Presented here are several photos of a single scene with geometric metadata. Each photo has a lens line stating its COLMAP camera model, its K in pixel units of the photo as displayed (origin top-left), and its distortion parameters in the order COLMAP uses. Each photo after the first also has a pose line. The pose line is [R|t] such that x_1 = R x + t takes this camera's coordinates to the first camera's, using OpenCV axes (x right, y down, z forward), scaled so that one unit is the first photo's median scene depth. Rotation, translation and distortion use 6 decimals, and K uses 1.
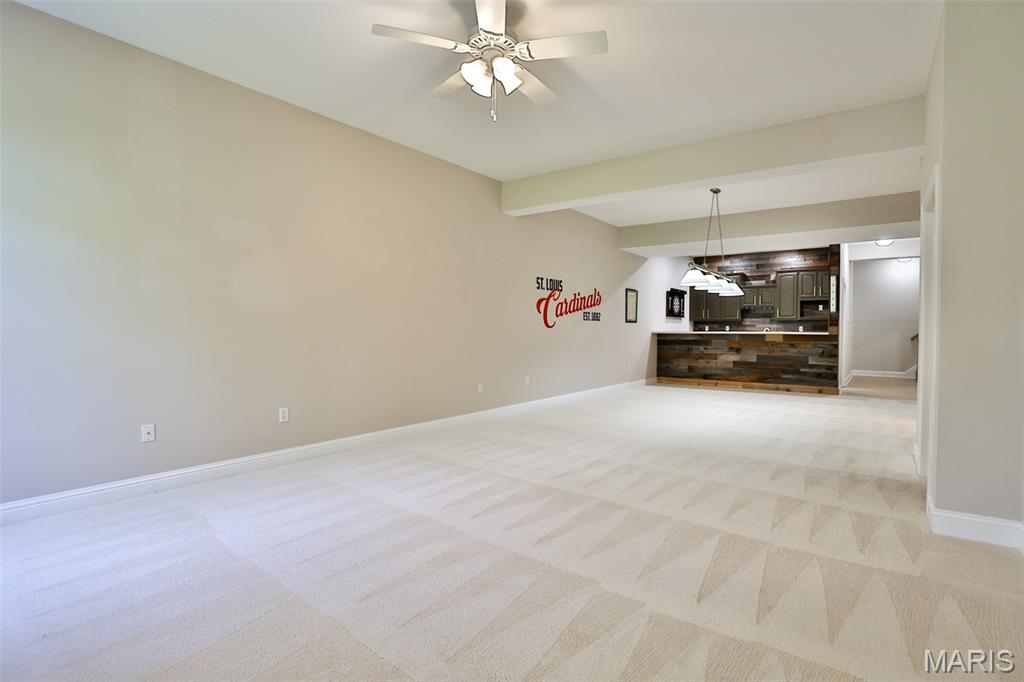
lens RADIAL K [[480.3, 0, 512.0], [0, 480.3, 341.0], [0, 0, 1]] dist [-0.050152, 0.016311]
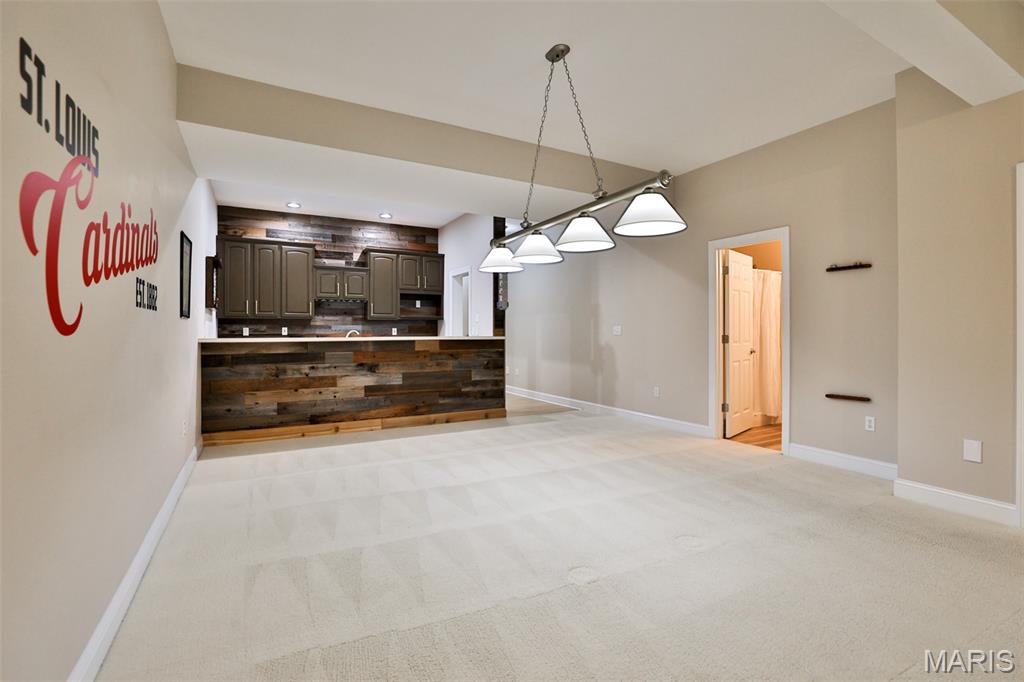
lens RADIAL K [[480.3, 0, 512.0], [0, 480.3, 341.0], [0, 0, 1]] dist [-0.050152, 0.016311]
pose [[0.334602, -0.022284, 0.942096, -0.035682], [0.025901, 0.999560, 0.014444, -0.017944], [-0.942004, 0.019568, 0.335032, 0.606438]]
